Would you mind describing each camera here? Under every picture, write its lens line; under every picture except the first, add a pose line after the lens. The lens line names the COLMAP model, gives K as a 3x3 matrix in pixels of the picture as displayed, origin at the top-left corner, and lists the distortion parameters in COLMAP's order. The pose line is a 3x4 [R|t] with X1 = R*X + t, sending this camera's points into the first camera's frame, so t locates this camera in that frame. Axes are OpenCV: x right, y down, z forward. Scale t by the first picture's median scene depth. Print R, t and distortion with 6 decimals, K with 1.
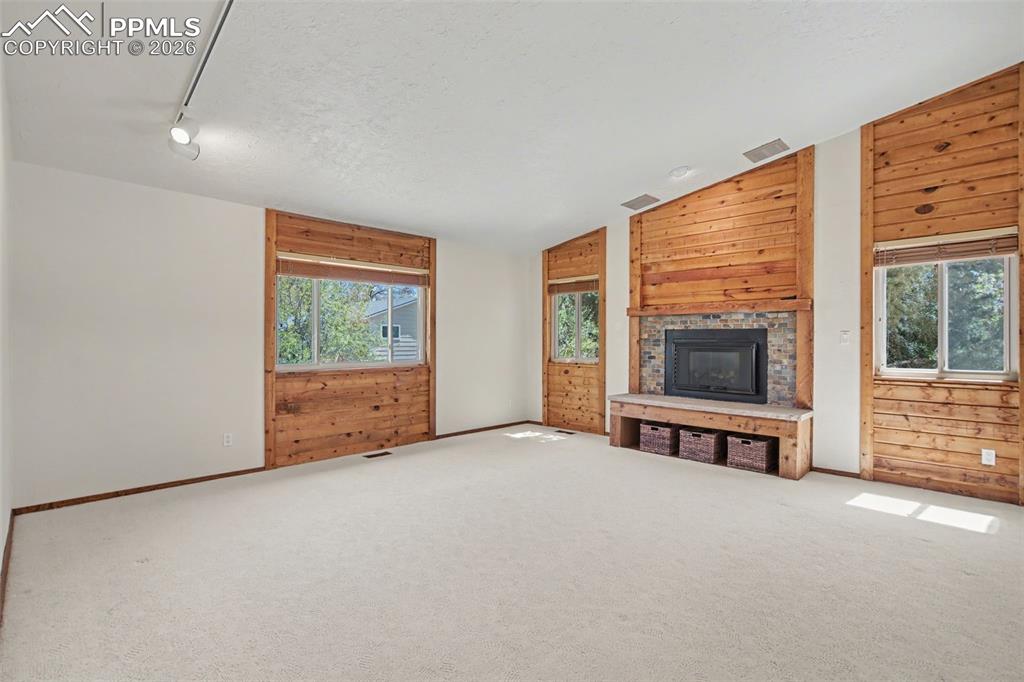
lens RADIAL K [[472.9, 0, 508.5], [0, 472.9, 344.9], [0, 0, 1]] dist [-0.004278, 0.000379]
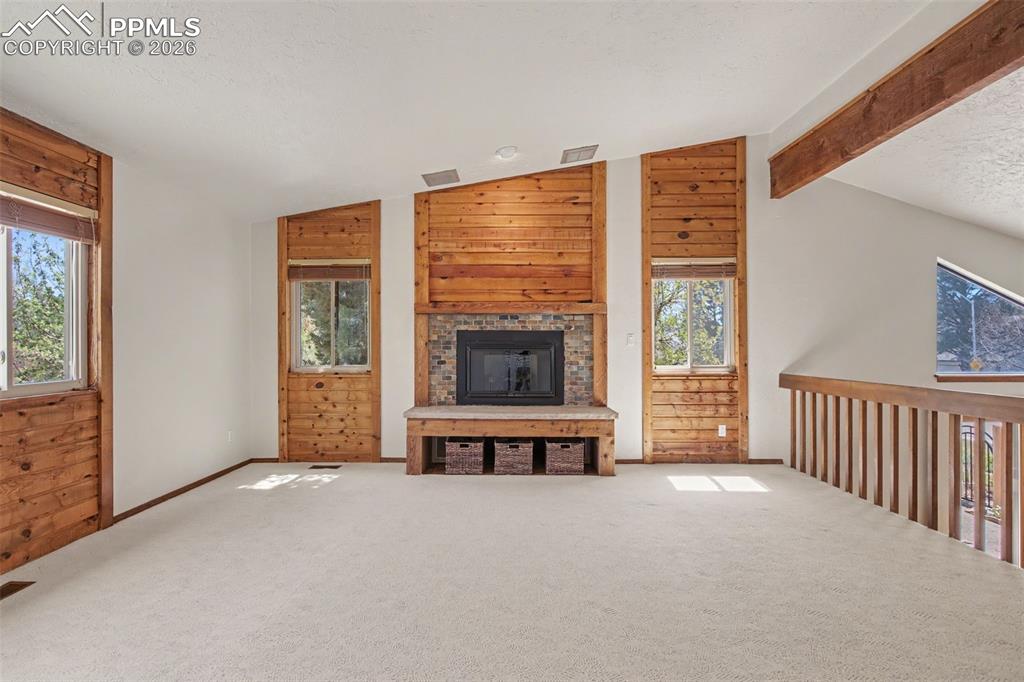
lens RADIAL K [[472.9, 0, 508.5], [0, 472.9, 344.9], [0, 0, 1]] dist [-0.004278, 0.000379]
pose [[0.720423, -0.004080, 0.693523, -0.220567], [0.008992, 0.999954, -0.003458, -0.001279], [-0.693477, 0.008727, 0.720426, 0.317616]]
